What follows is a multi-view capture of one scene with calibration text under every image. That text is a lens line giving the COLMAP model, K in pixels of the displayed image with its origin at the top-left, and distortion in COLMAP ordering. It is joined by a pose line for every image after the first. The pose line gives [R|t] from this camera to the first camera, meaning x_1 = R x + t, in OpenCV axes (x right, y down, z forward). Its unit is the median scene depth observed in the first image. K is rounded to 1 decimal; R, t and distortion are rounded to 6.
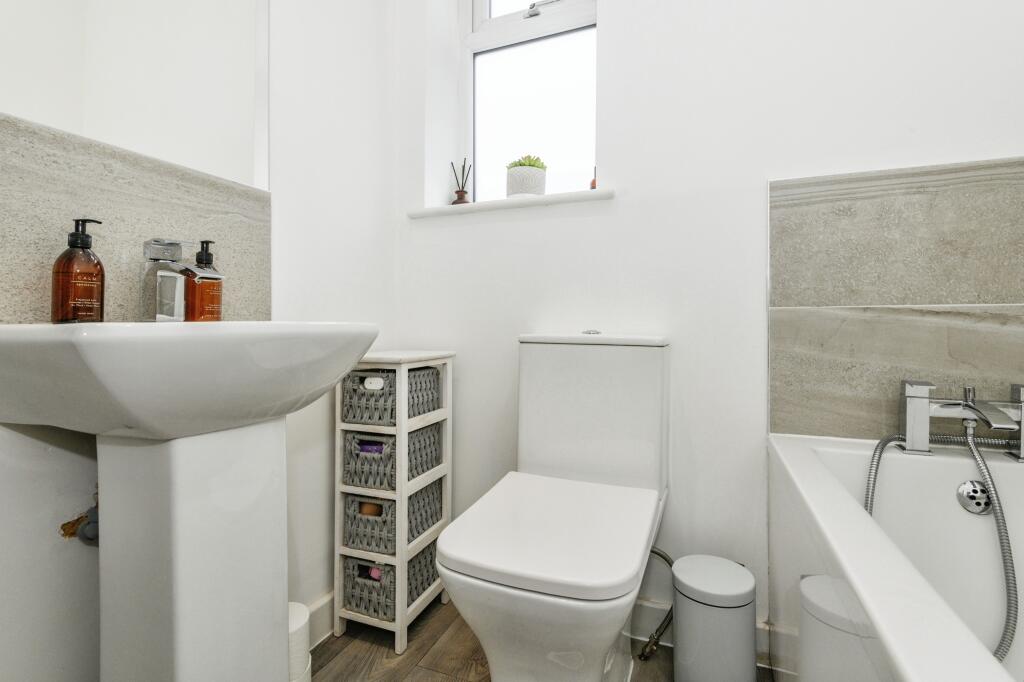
lens RADIAL K [[481.8, 0, 513.8], [0, 481.8, 333.3], [0, 0, 1]] dist [0.000012, -0.001726]
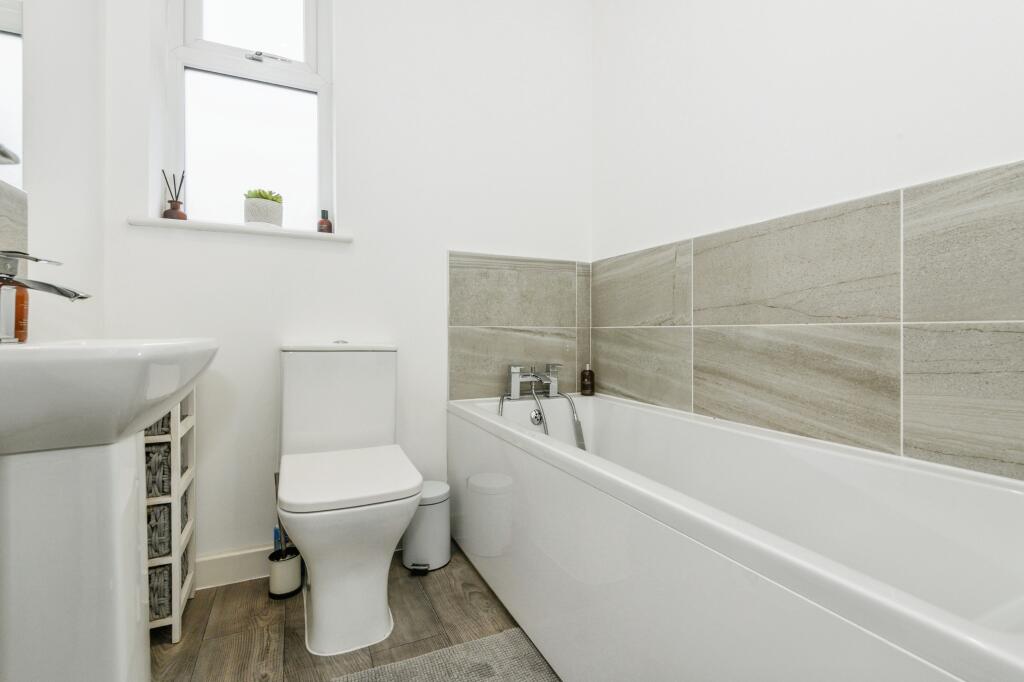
lens RADIAL K [[481.8, 0, 508.2], [0, 481.8, 339.4], [0, 0, 1]] dist [0.000012, -0.001726]
pose [[0.680434, -0.014672, 0.732662, -0.592749], [-0.001872, 0.999761, 0.021759, -0.046734], [-0.732807, -0.016177, 0.680244, -0.311961]]
